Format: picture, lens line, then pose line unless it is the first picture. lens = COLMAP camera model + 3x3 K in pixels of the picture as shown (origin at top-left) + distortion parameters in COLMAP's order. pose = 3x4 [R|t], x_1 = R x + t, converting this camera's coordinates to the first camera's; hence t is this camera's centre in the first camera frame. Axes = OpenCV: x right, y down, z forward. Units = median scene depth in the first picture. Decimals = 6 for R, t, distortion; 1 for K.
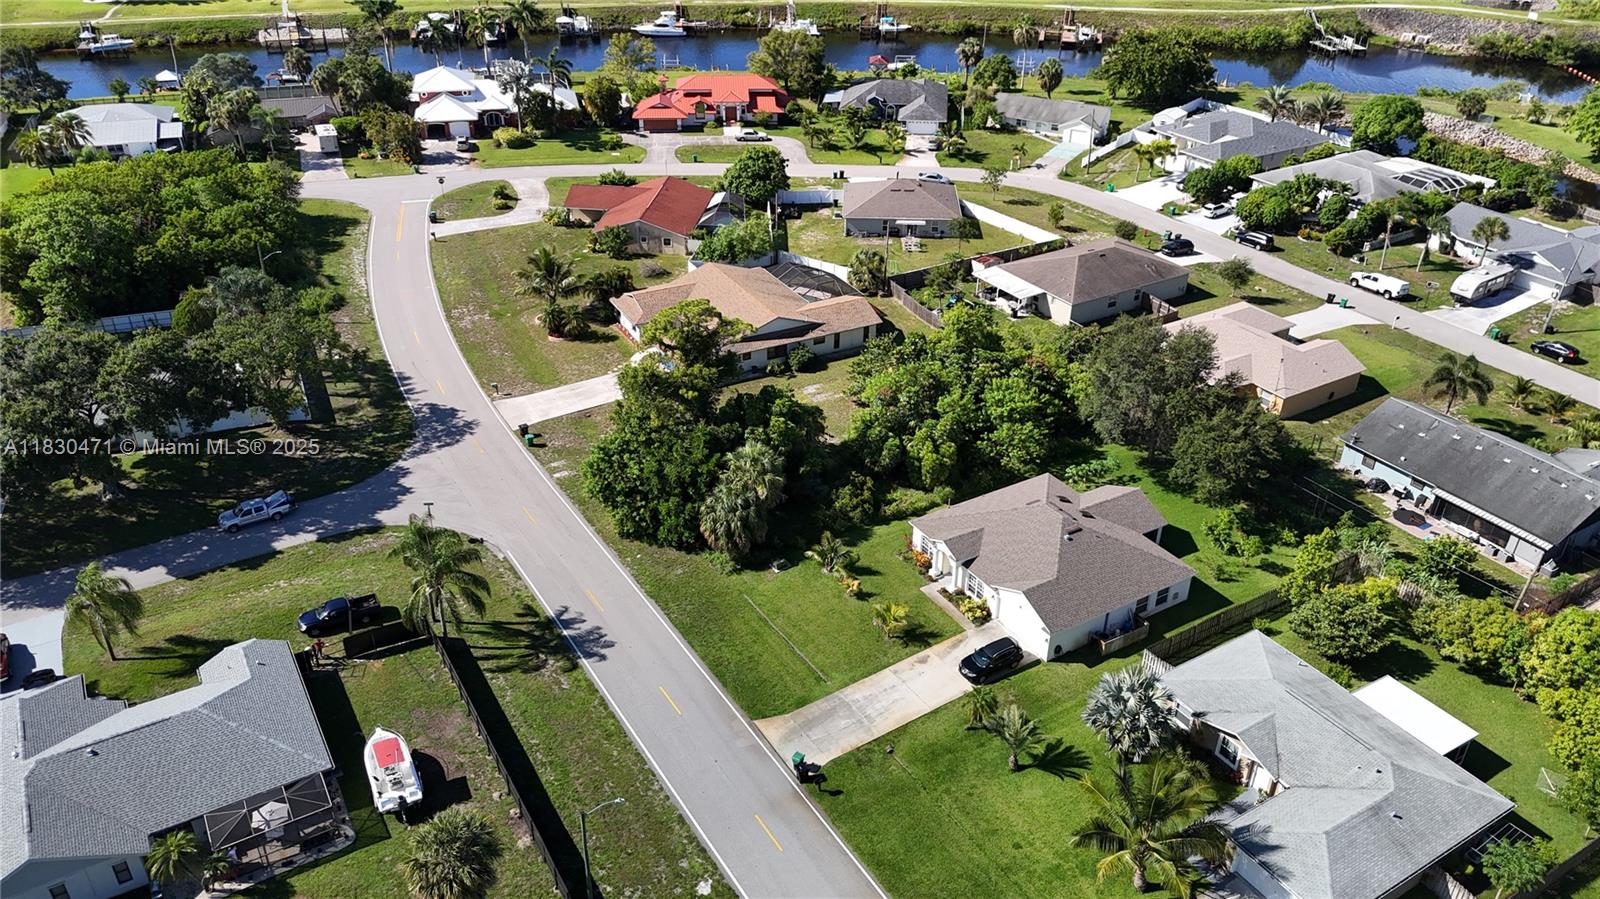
lens RADIAL K [[1174.6, 0, 806.2], [0, 1174.6, 442.2], [0, 0, 1]] dist [0.078076, -0.082764]
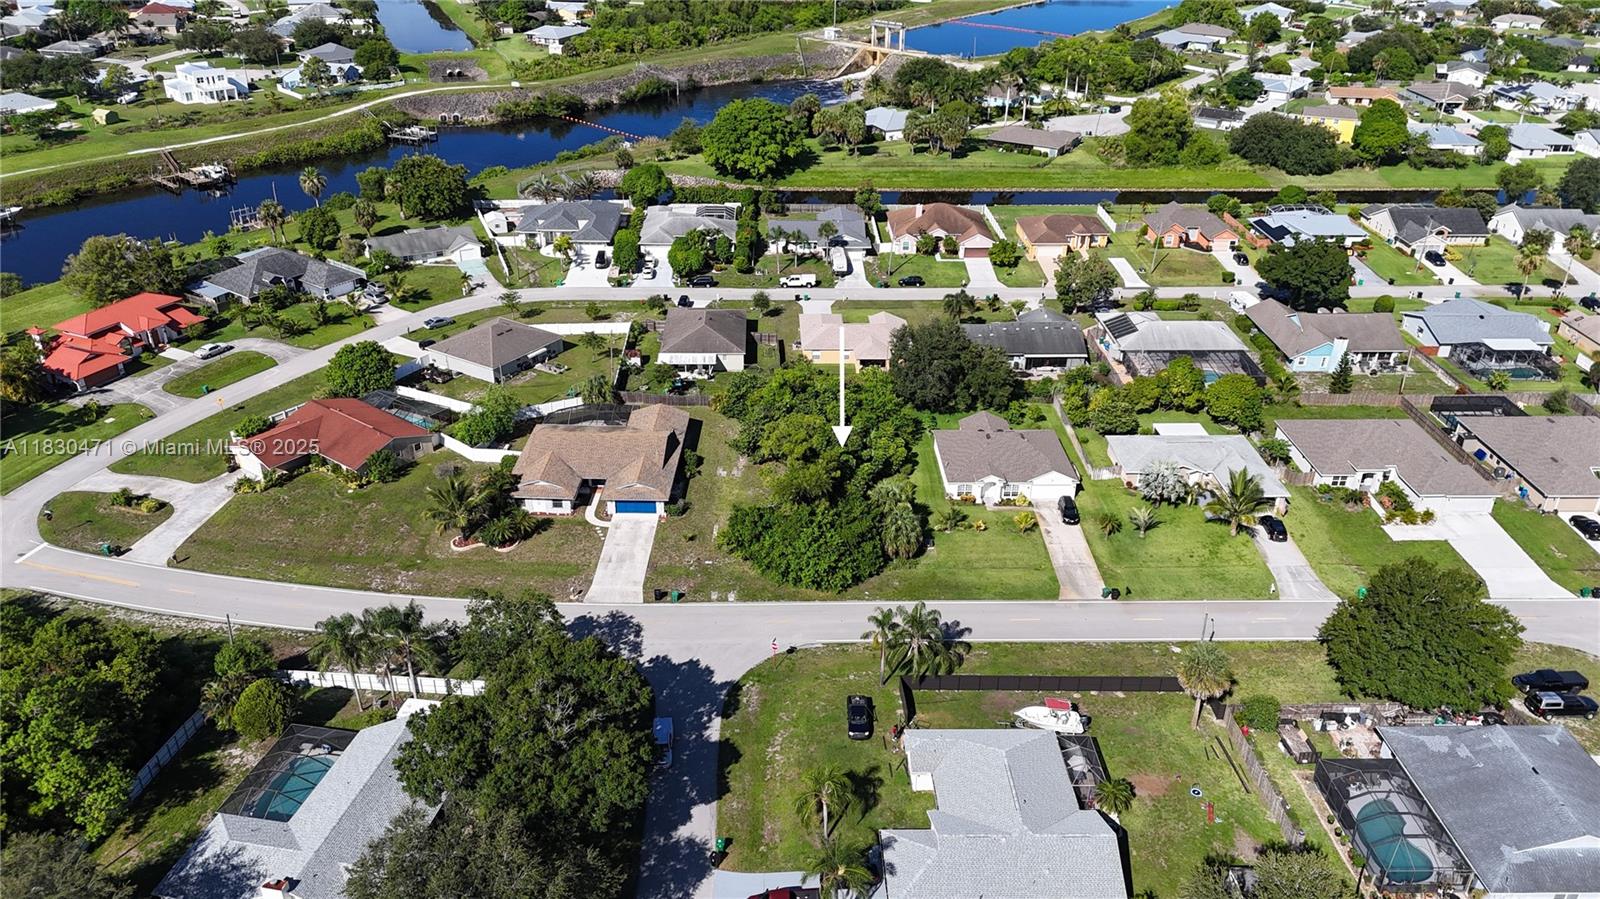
lens RADIAL K [[1174.6, 0, 802.3], [0, 1174.6, 458.3], [0, 0, 1]] dist [0.078076, -0.082764]
pose [[0.501843, -0.414752, 0.759035, -0.795788], [0.429761, 0.881119, 0.197321, -0.237164], [-0.750639, 0.227180, 0.620427, 0.108982]]
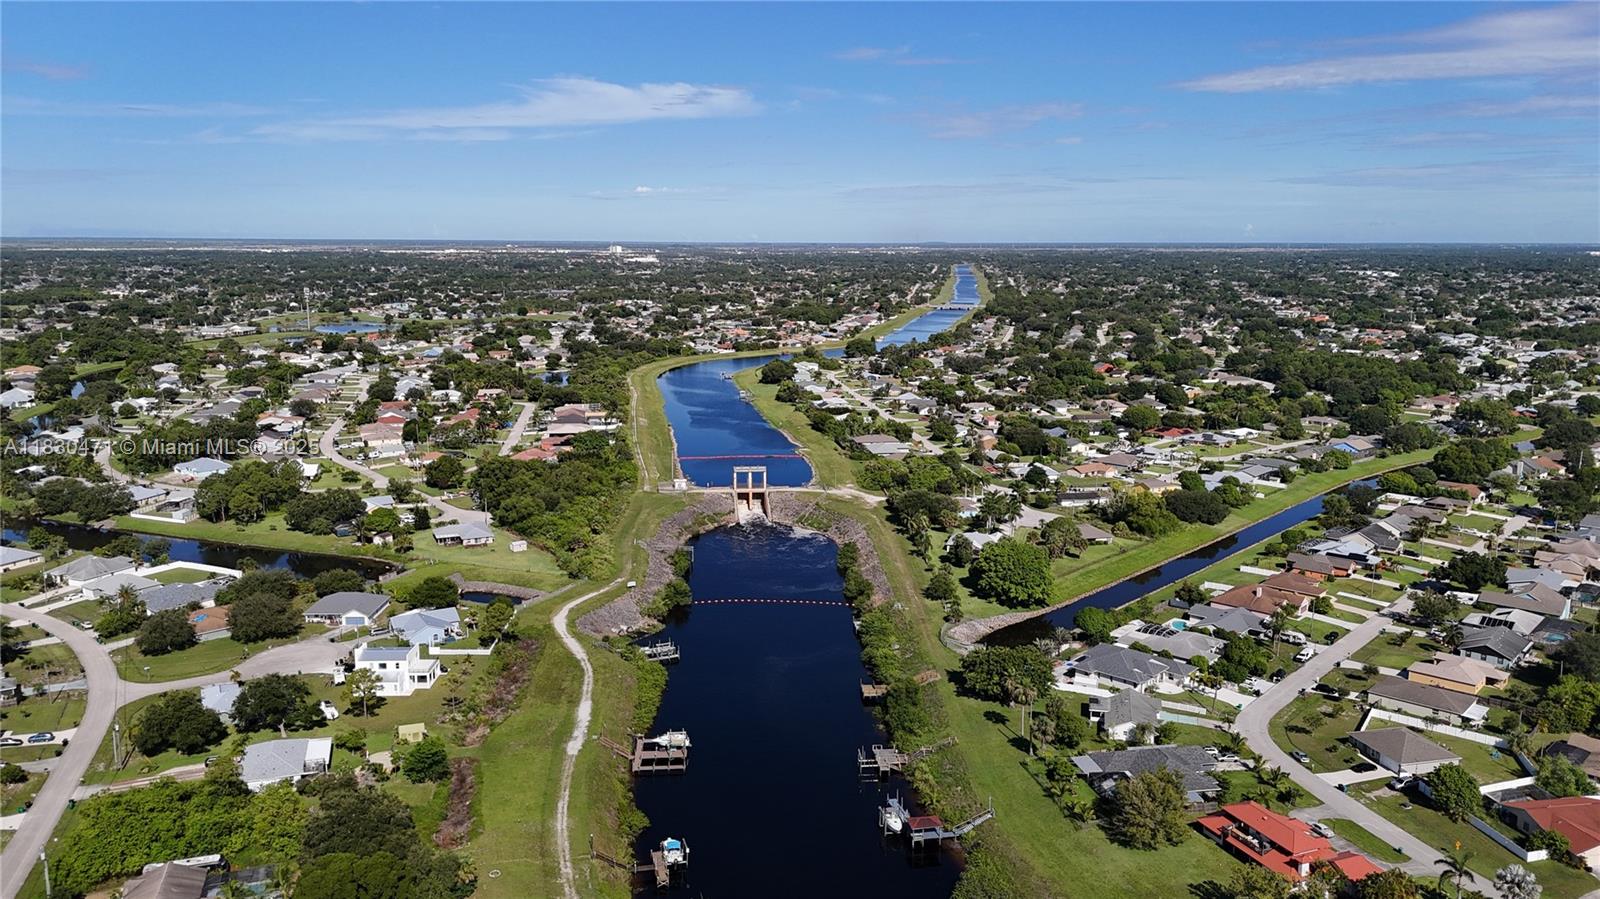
lens RADIAL K [[1174.6, 0, 800.6], [0, 1174.6, 440.2], [0, 0, 1]] dist [0.078076, -0.082764]
pose [[-0.274996, -0.175337, 0.945322, -1.258297], [0.477978, 0.828185, 0.292655, -1.560592], [-0.834215, 0.532322, -0.143940, 1.923261]]
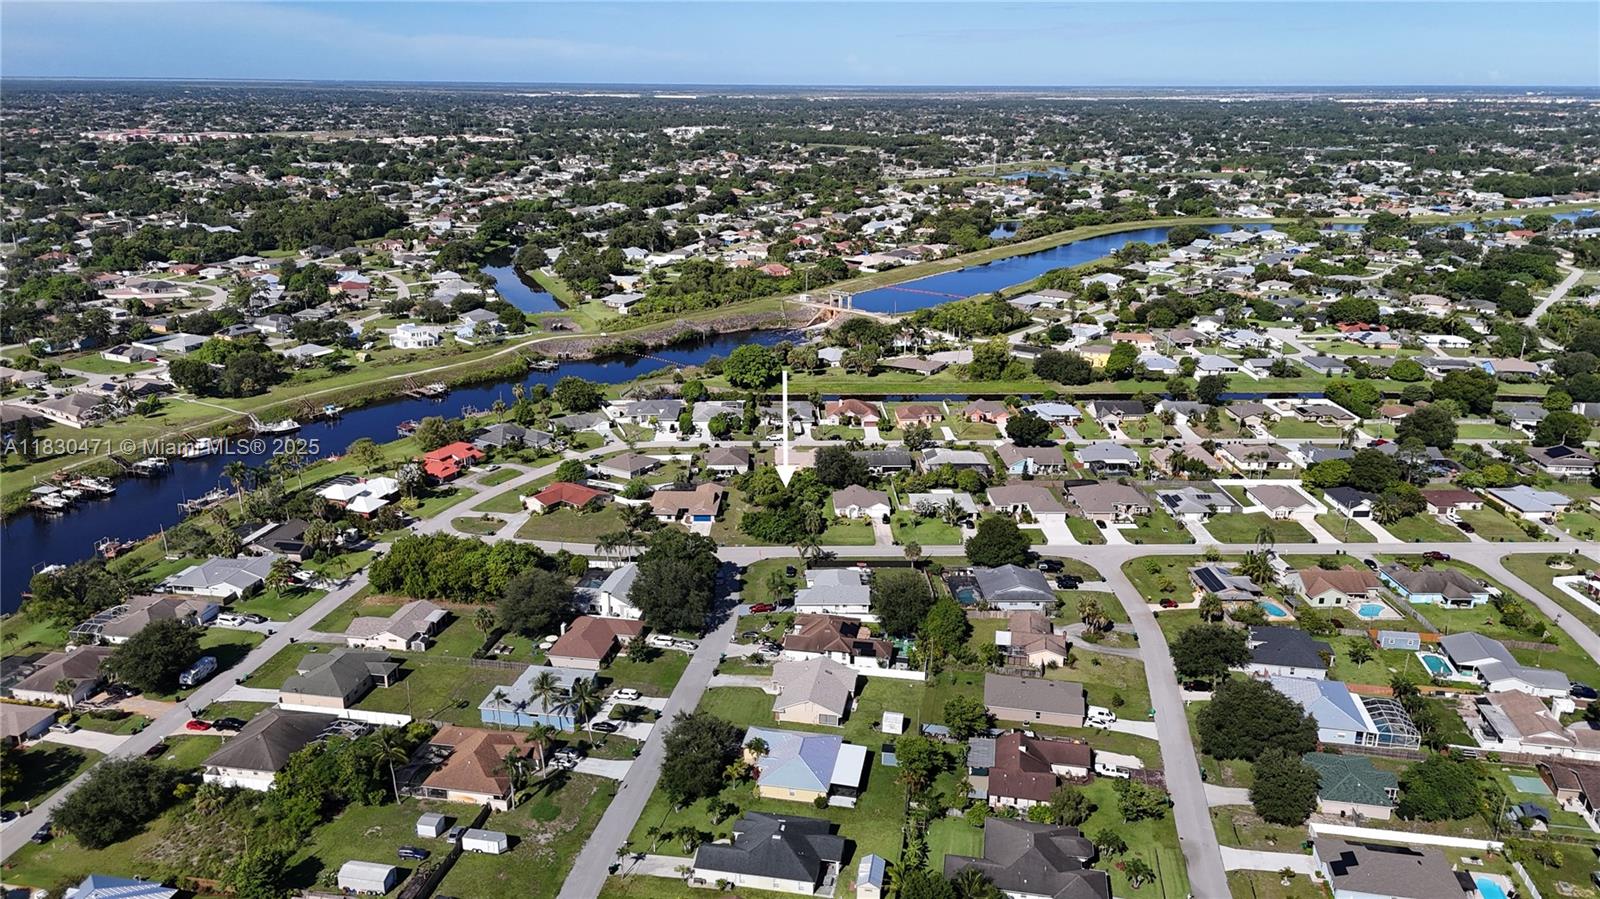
lens RADIAL K [[1174.6, 0, 800.0], [0, 1174.6, 444.9], [0, 0, 1]] dist [0.078076, -0.082764]
pose [[0.500076, -0.264093, 0.824729, -1.972595], [0.436215, 0.899534, 0.023547, -0.164298], [-0.748091, 0.347984, 0.565037, -0.713058]]
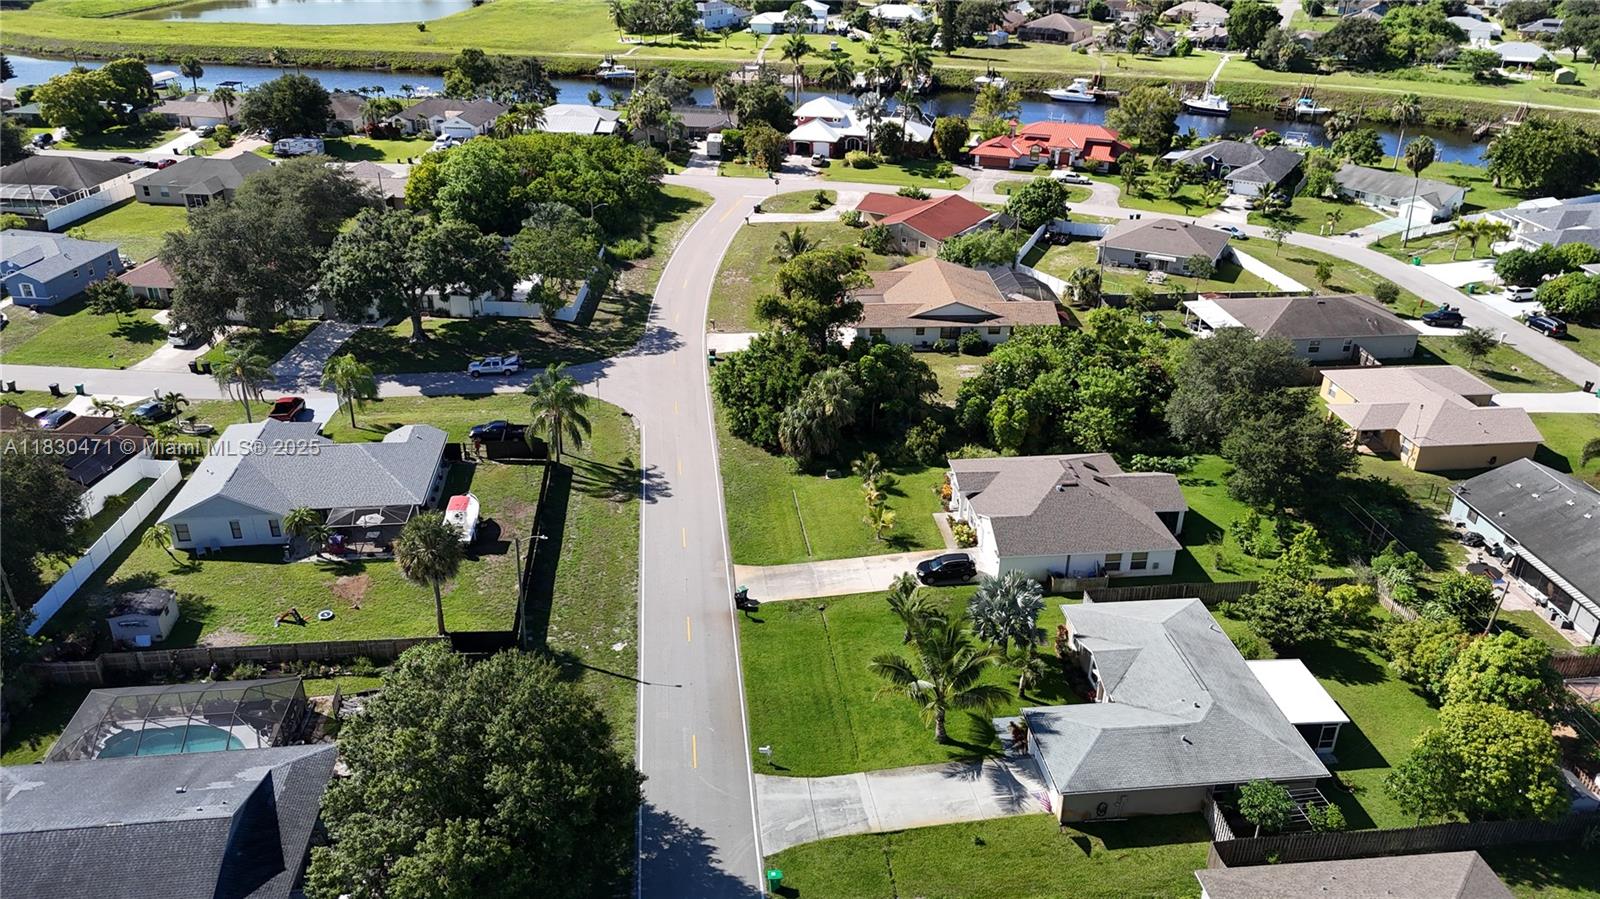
lens RADIAL K [[1174.6, 0, 813.0], [0, 1174.6, 455.2], [0, 0, 1]] dist [0.078076, -0.082764]
pose [[0.907704, 0.188354, -0.374961, 0.260461], [-0.212270, 0.976937, -0.023119, 0.077928], [0.361959, 0.100579, 0.926752, -0.055023]]
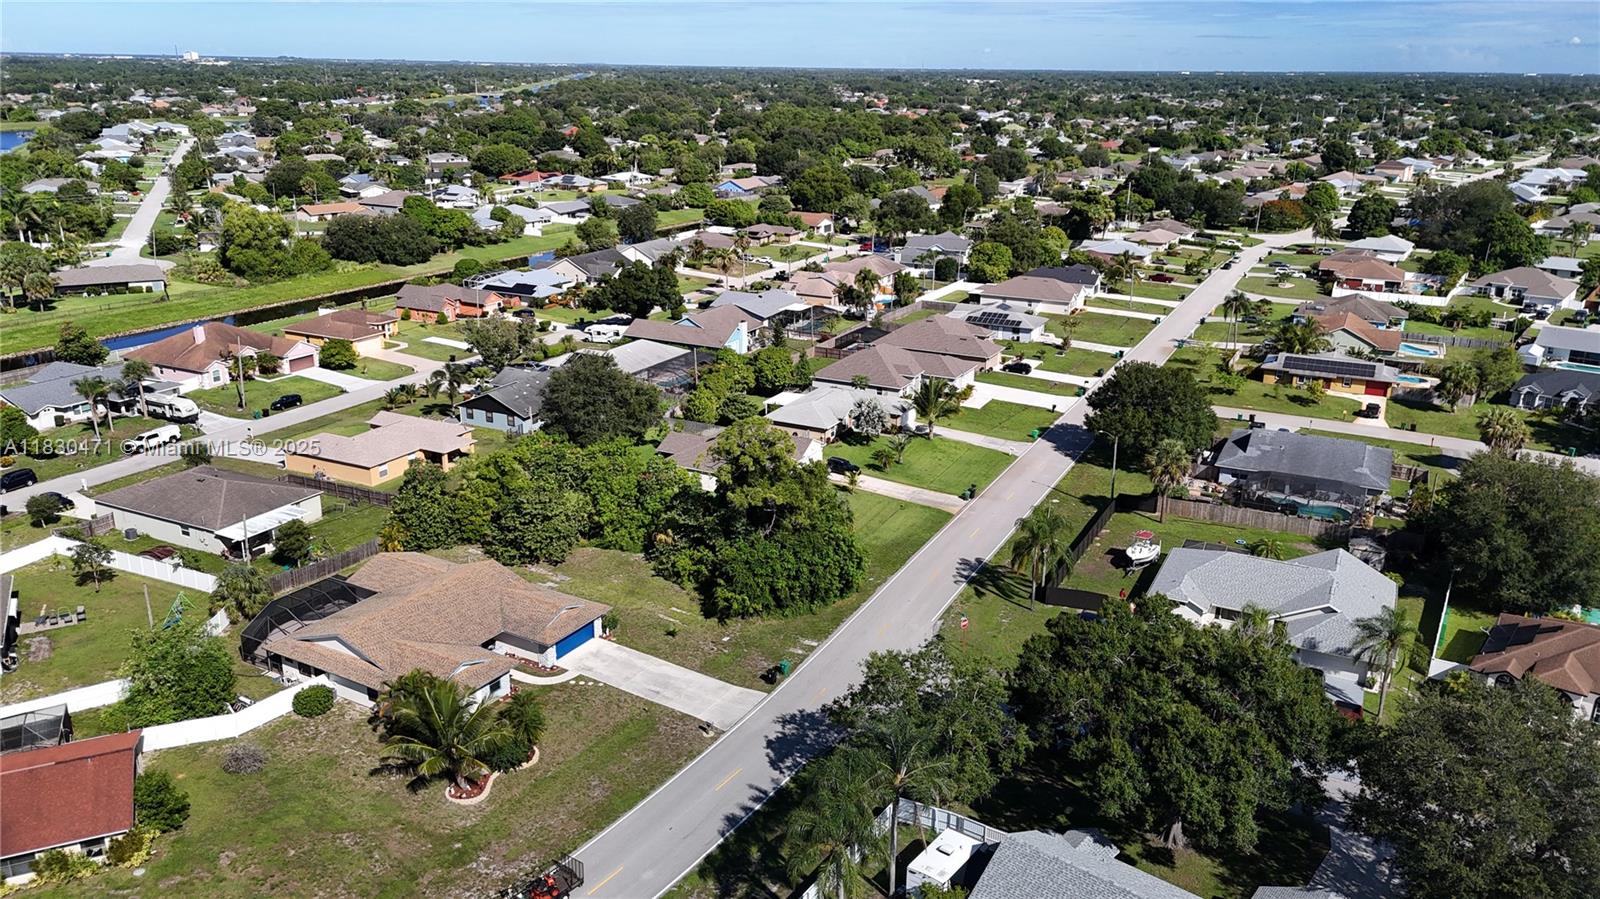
lens RADIAL K [[1174.6, 0, 797.8], [0, 1174.6, 451.1], [0, 0, 1]] dist [0.078076, -0.082764]
pose [[-0.520876, -0.282813, 0.805422, -0.728767], [0.412319, 0.742806, 0.527477, -0.473461], [-0.747450, 0.606841, -0.270301, 0.895279]]
